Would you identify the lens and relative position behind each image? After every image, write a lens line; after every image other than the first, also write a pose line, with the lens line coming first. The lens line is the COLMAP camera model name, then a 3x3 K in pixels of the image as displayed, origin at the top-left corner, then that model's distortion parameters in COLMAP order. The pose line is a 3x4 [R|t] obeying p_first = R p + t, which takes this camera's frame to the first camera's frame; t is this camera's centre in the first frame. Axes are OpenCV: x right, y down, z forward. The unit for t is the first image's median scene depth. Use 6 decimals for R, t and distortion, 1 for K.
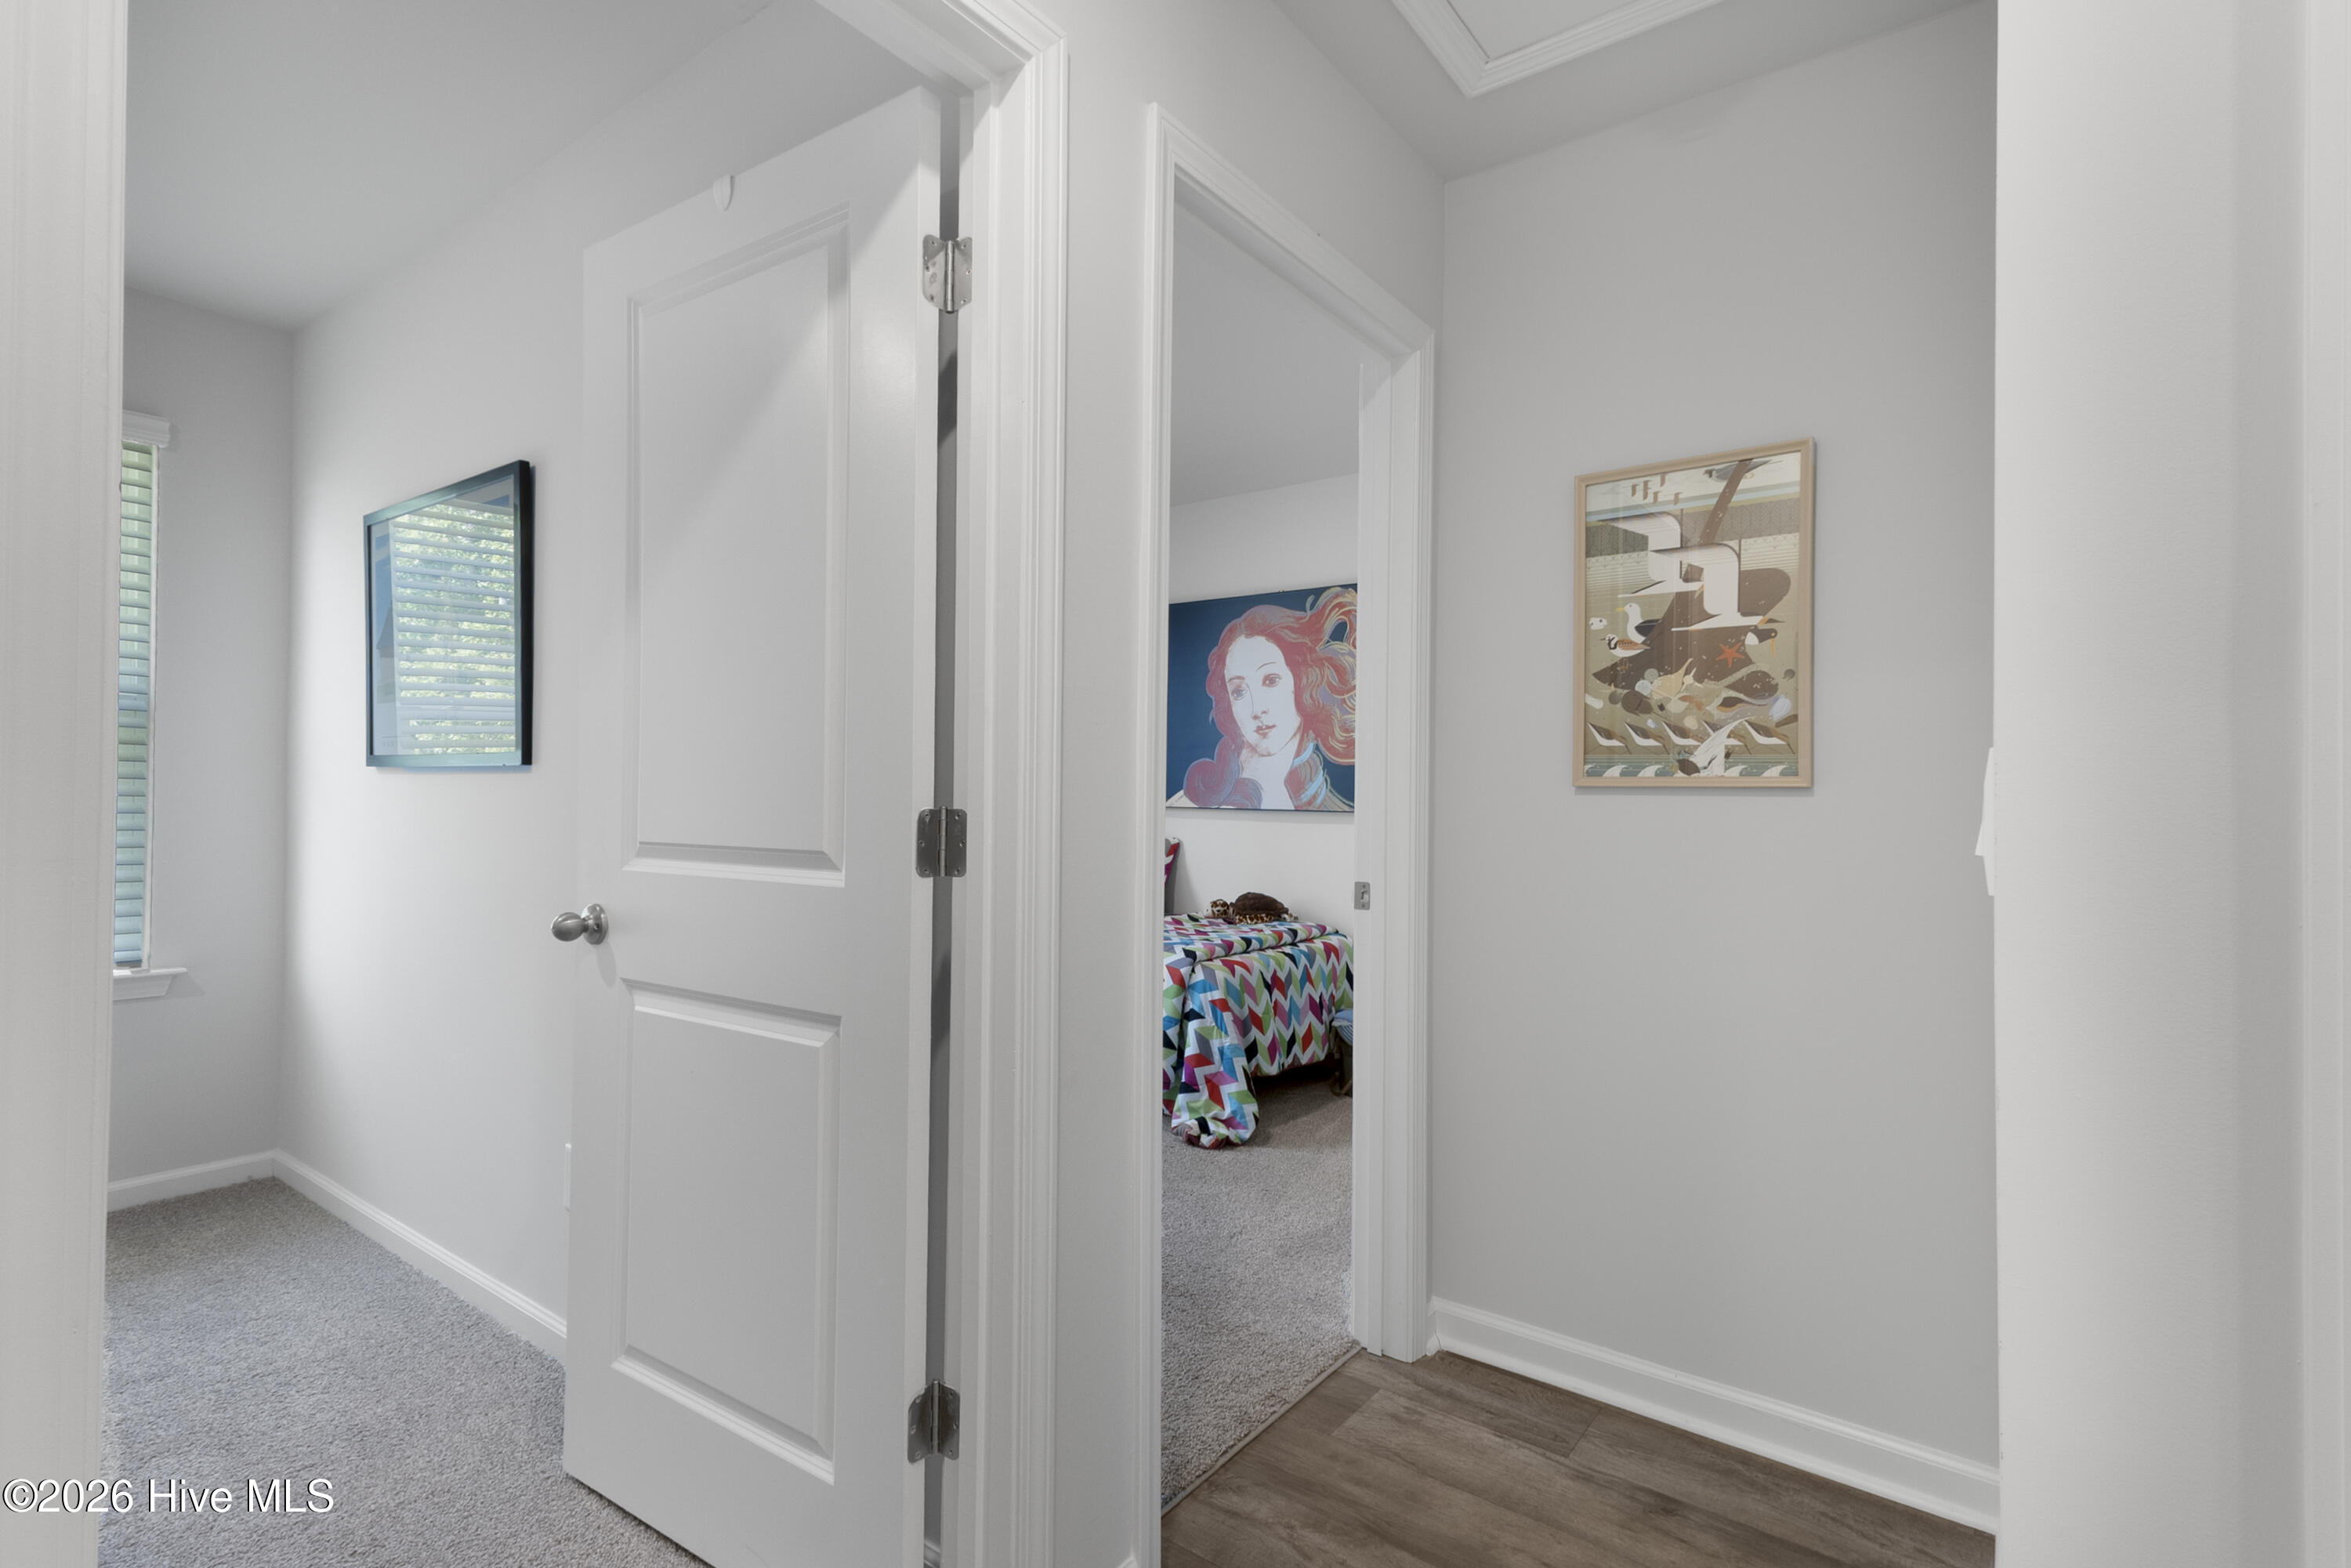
lens RADIAL K [[1125.2, 0, 1175.7], [0, 1125.2, 781.8], [0, 0, 1]] dist [0.031373, -0.006903]
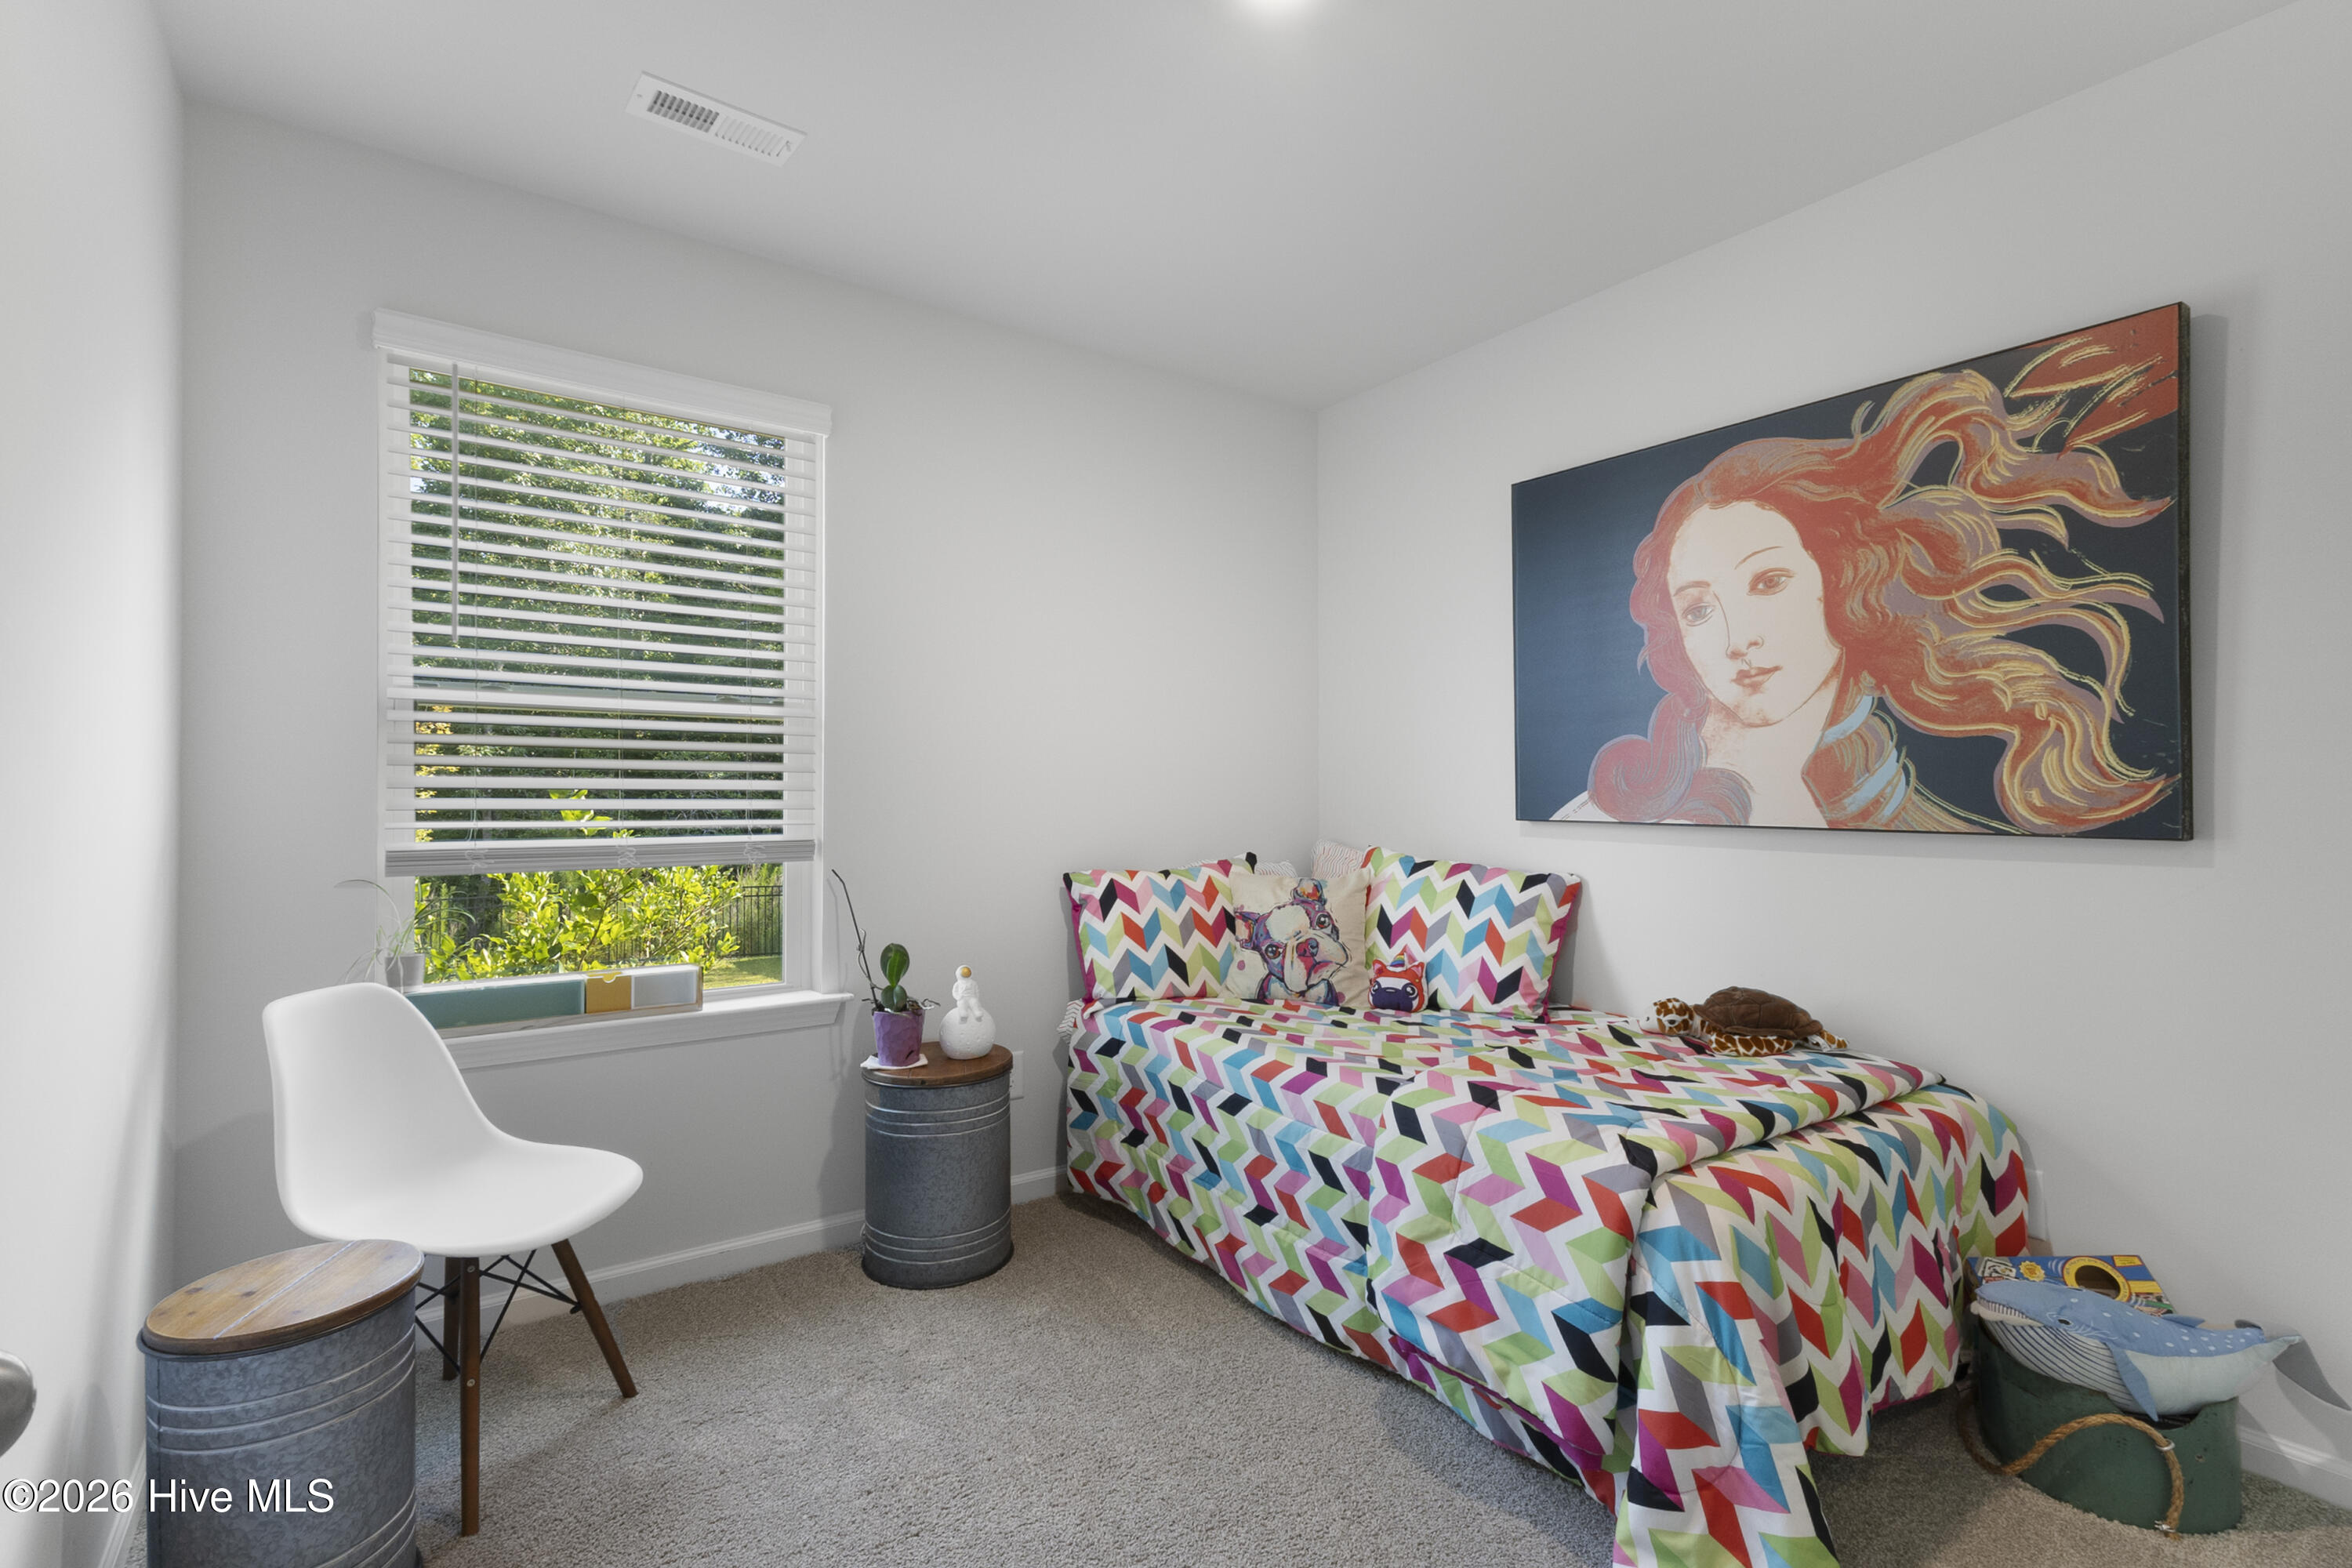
lens RADIAL K [[1125.7, 0, 1165.0], [0, 1125.7, 782.9], [0, 0, 1]] dist [0.031373, -0.006903]
pose [[0.950468, -0.012189, -0.310582, -0.020686], [0.011702, 0.999926, -0.003430, 0.002539], [0.310601, -0.000374, 0.950540, 0.421494]]
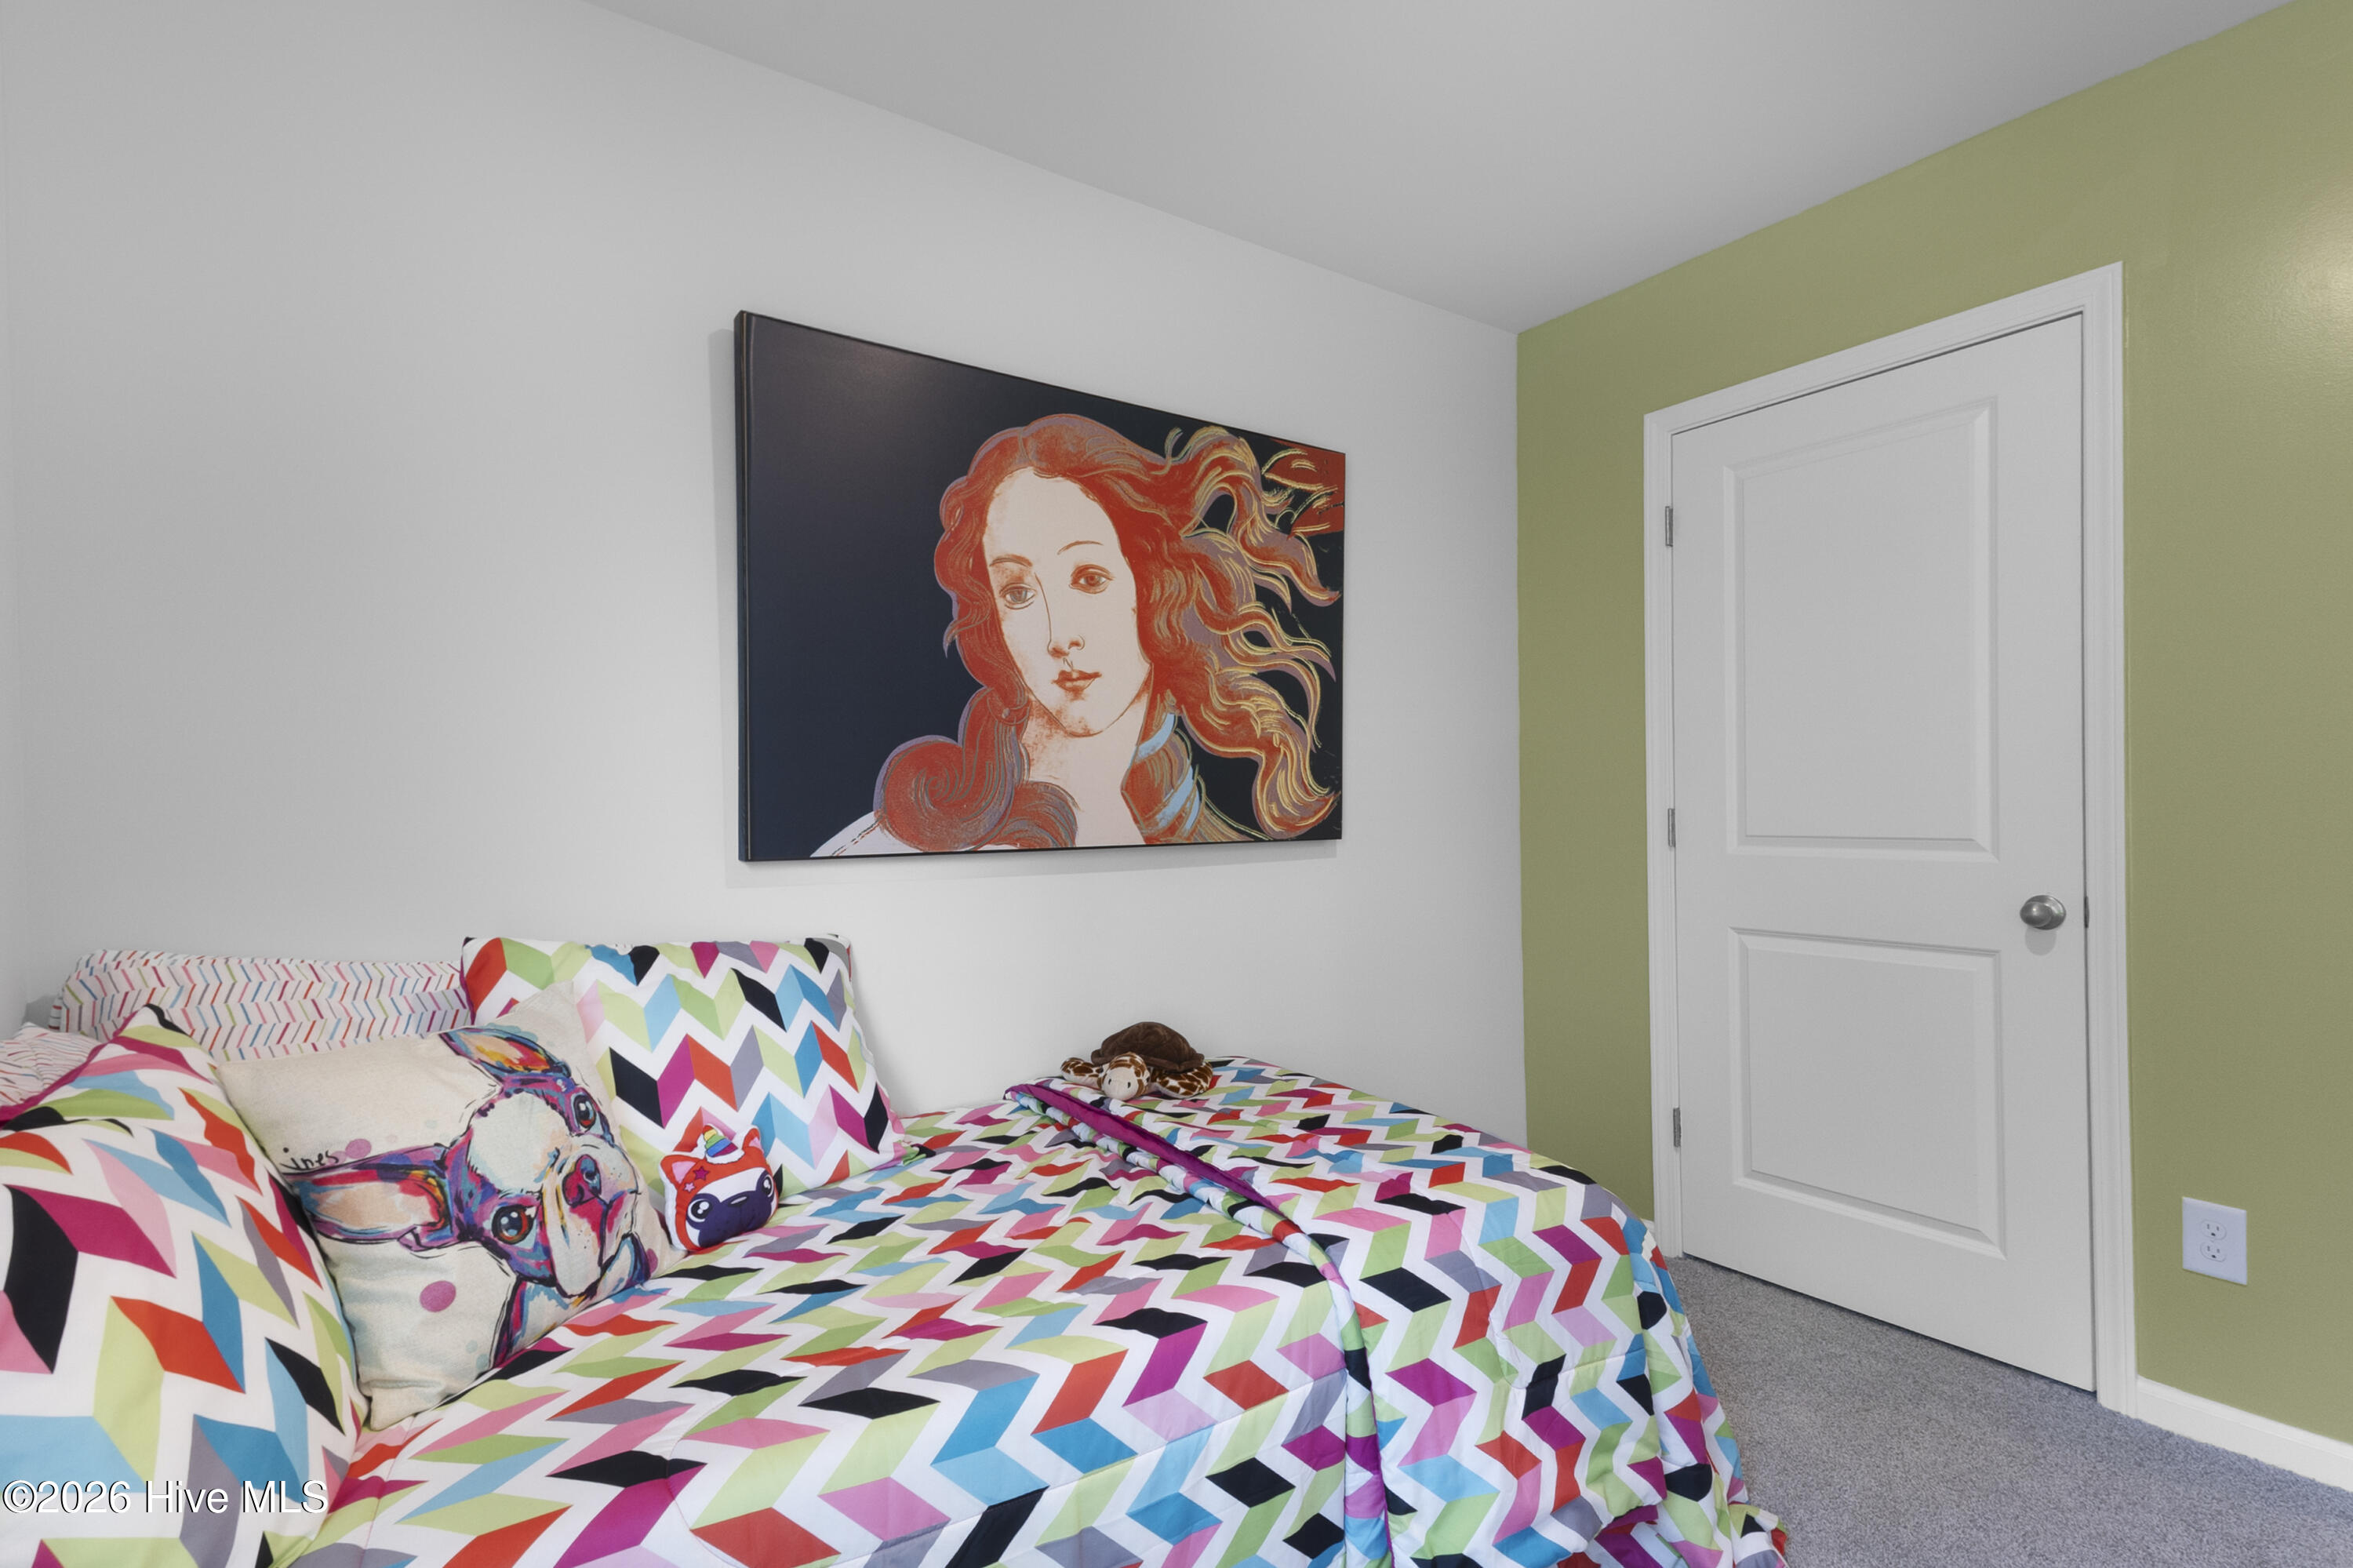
lens RADIAL K [[1133.4, 0, 1188.7], [0, 1133.4, 811.9], [0, 0, 1]] dist [0.025195, 0.000494]
pose [[0.292389, -0.024504, 0.955986, -0.382866], [0.009618, 0.999696, 0.022682, -0.001183], [-0.956251, 0.002563, 0.292536, 0.847444]]
